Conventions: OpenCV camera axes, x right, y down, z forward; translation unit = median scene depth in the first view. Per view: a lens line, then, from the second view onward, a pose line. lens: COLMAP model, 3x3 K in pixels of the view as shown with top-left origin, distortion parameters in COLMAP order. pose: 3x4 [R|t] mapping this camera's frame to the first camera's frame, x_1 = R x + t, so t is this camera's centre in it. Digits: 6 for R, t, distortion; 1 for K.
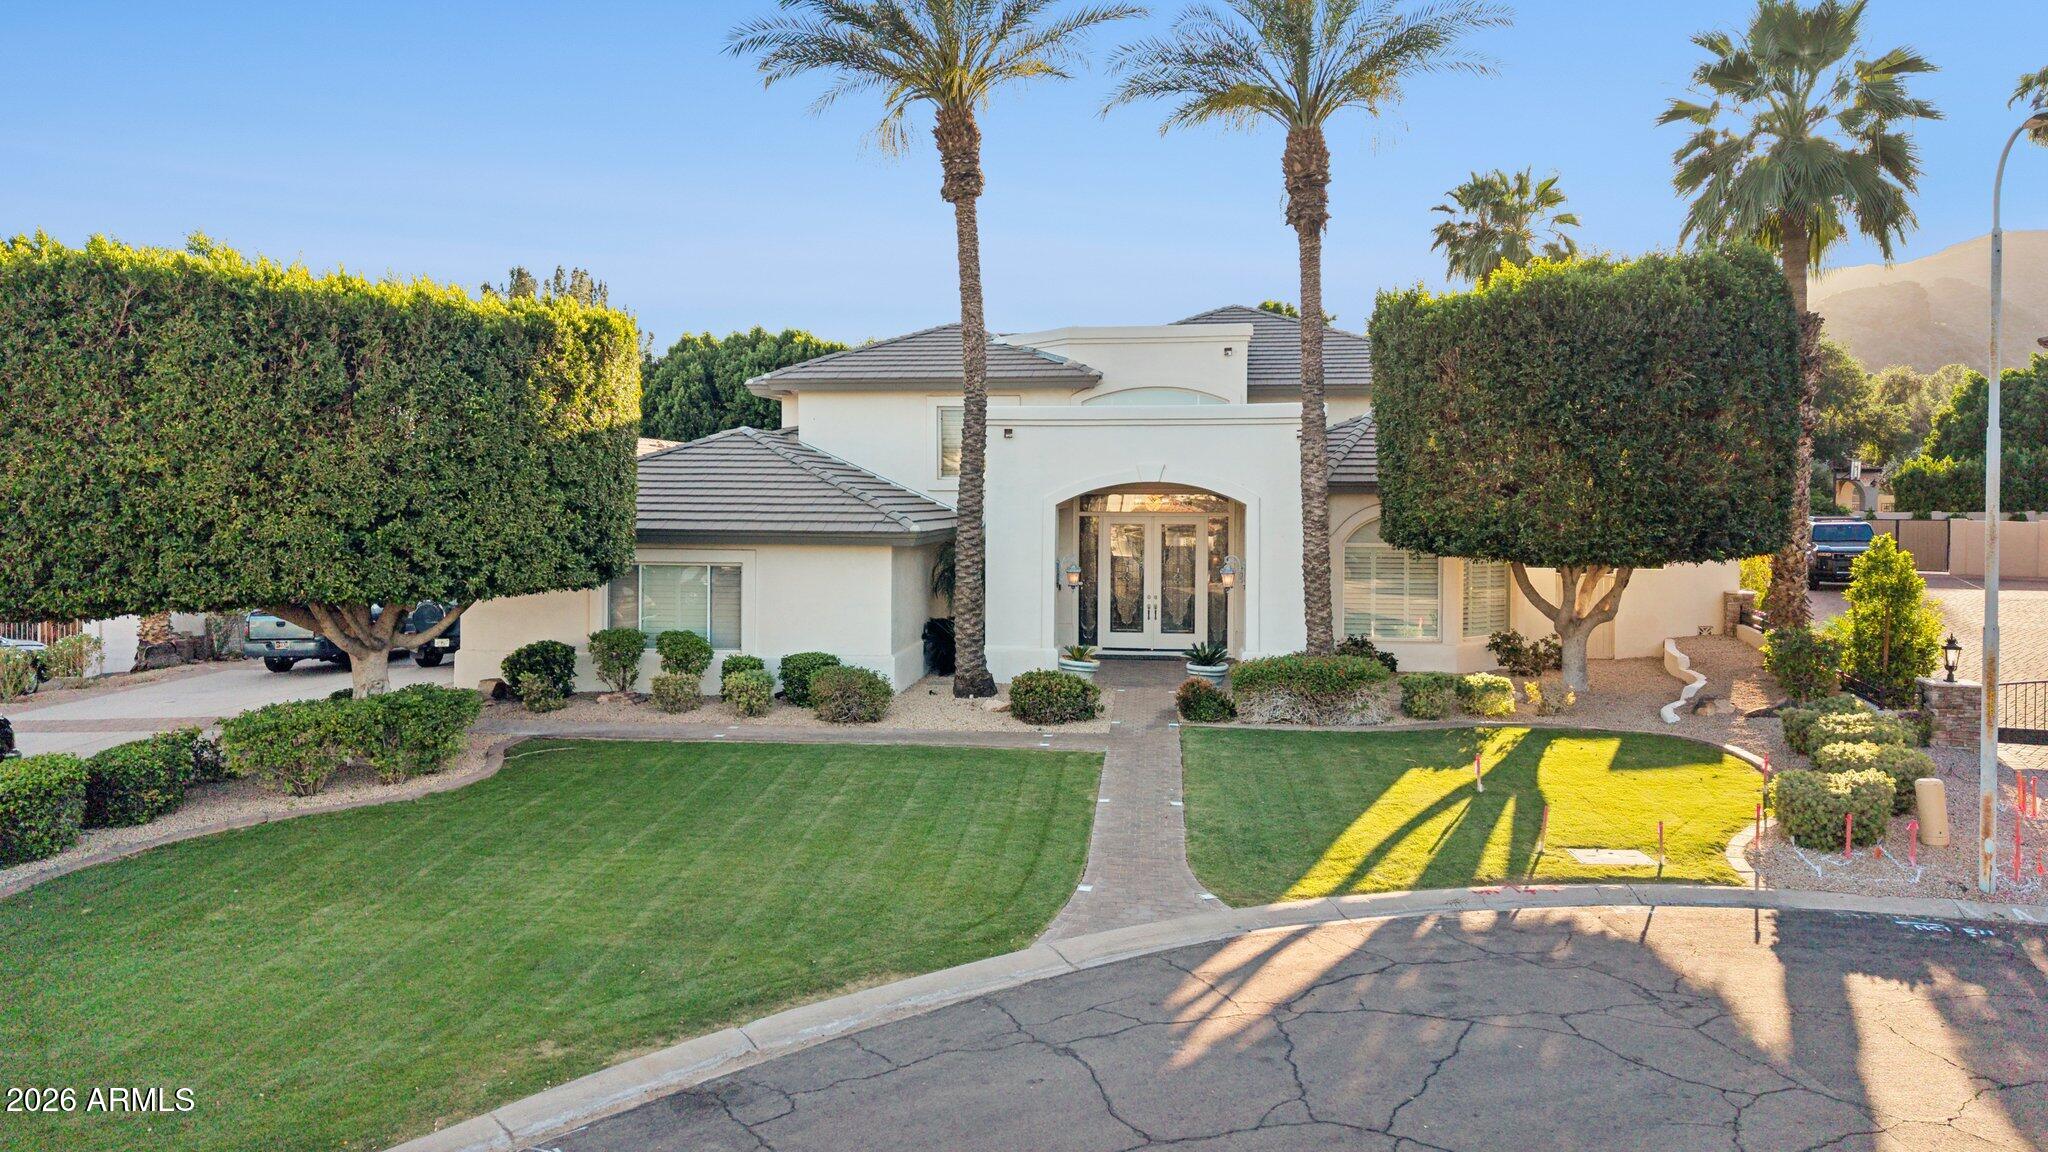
lens RADIAL K [[1394.0, 0, 992.4], [0, 1394.0, 581.9], [0, 0, 1]] dist [0.034180, -0.042027]
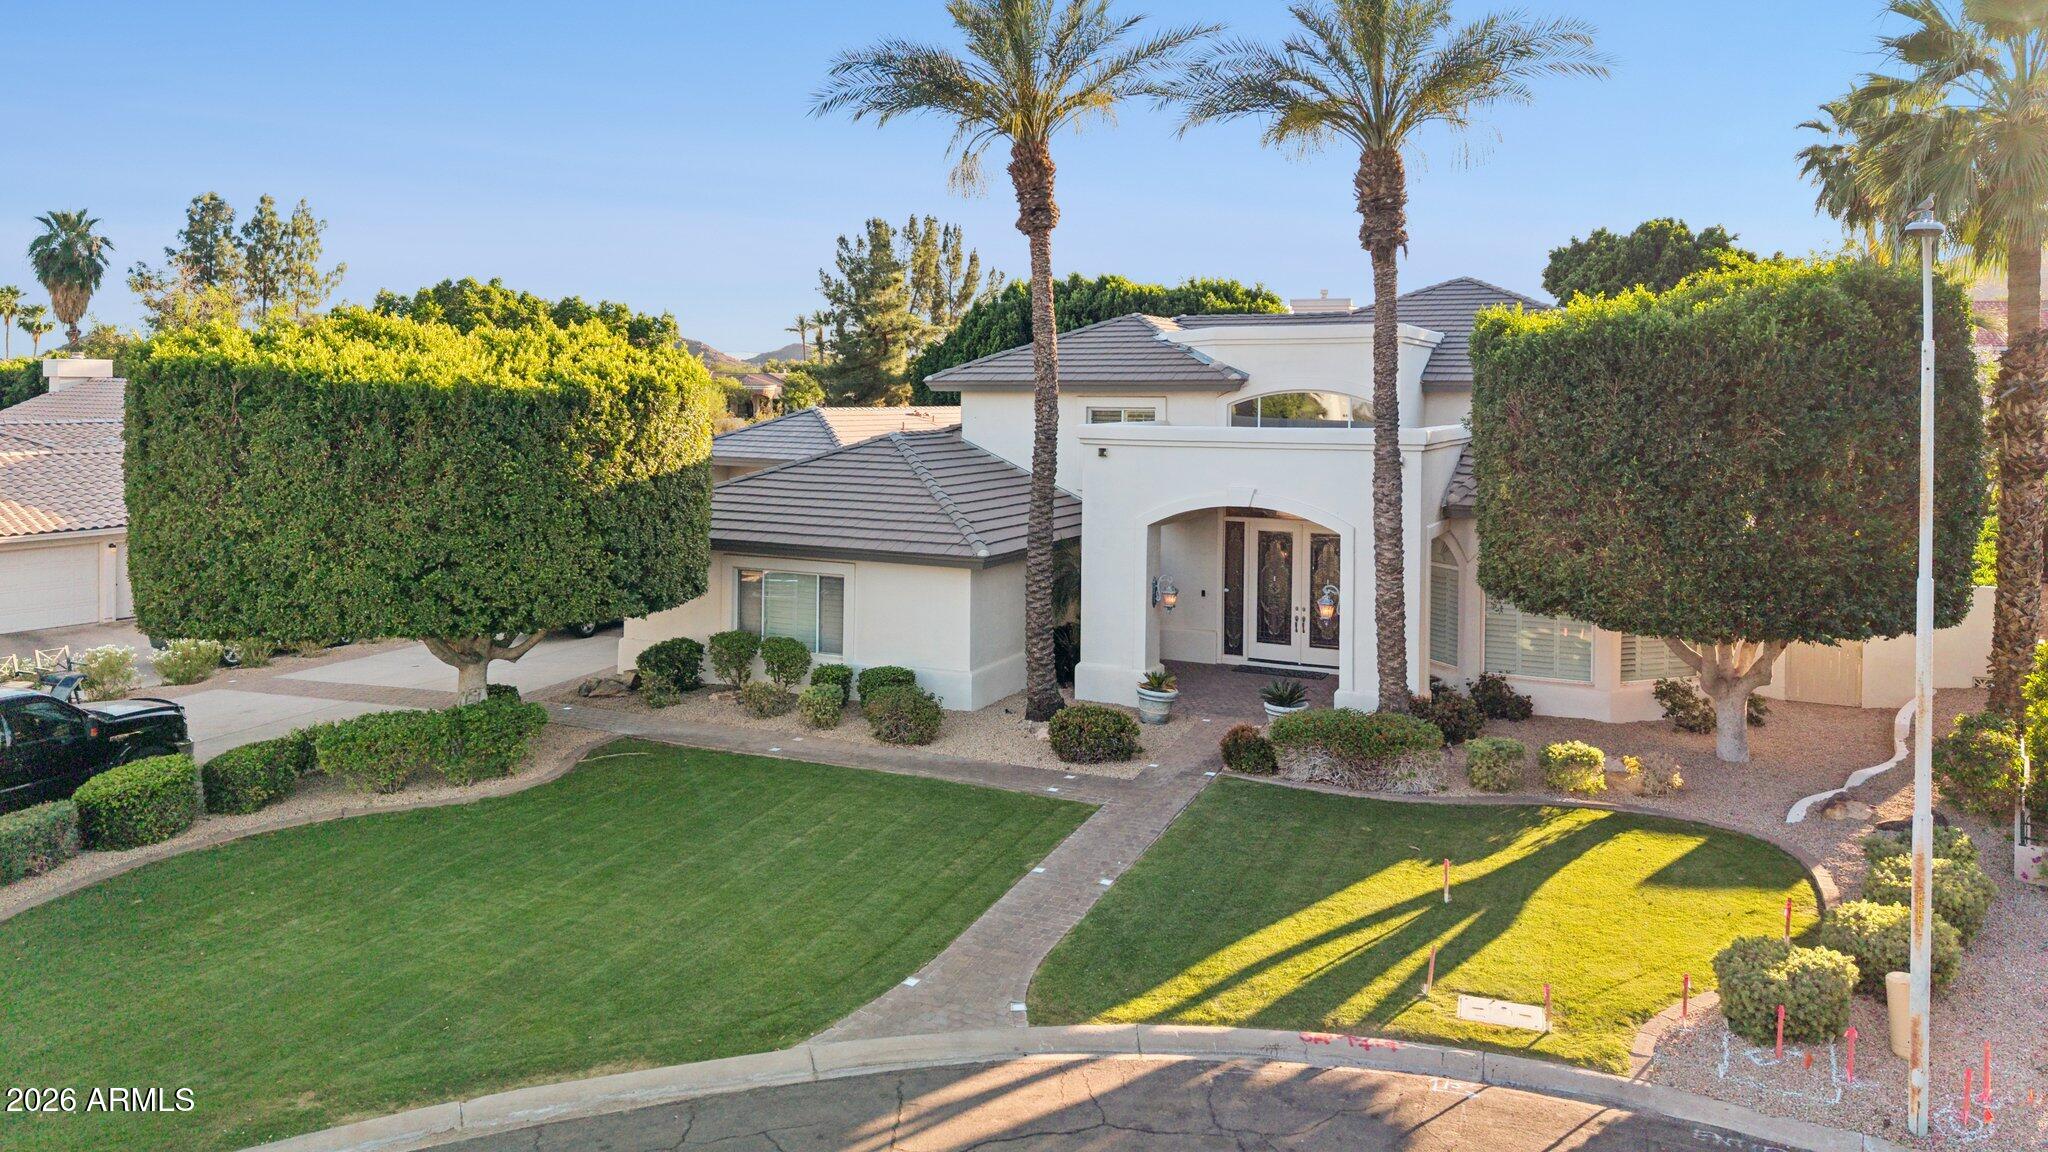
lens RADIAL K [[1394.0, 0, 913.8], [0, 1394.0, 498.5], [0, 0, 1]] dist [0.034180, -0.042027]
pose [[0.948230, 0.021438, -0.316859, 0.280873], [-0.022780, 0.999740, -0.000531, -0.098577], [0.316765, 0.007722, 0.948473, 0.013714]]
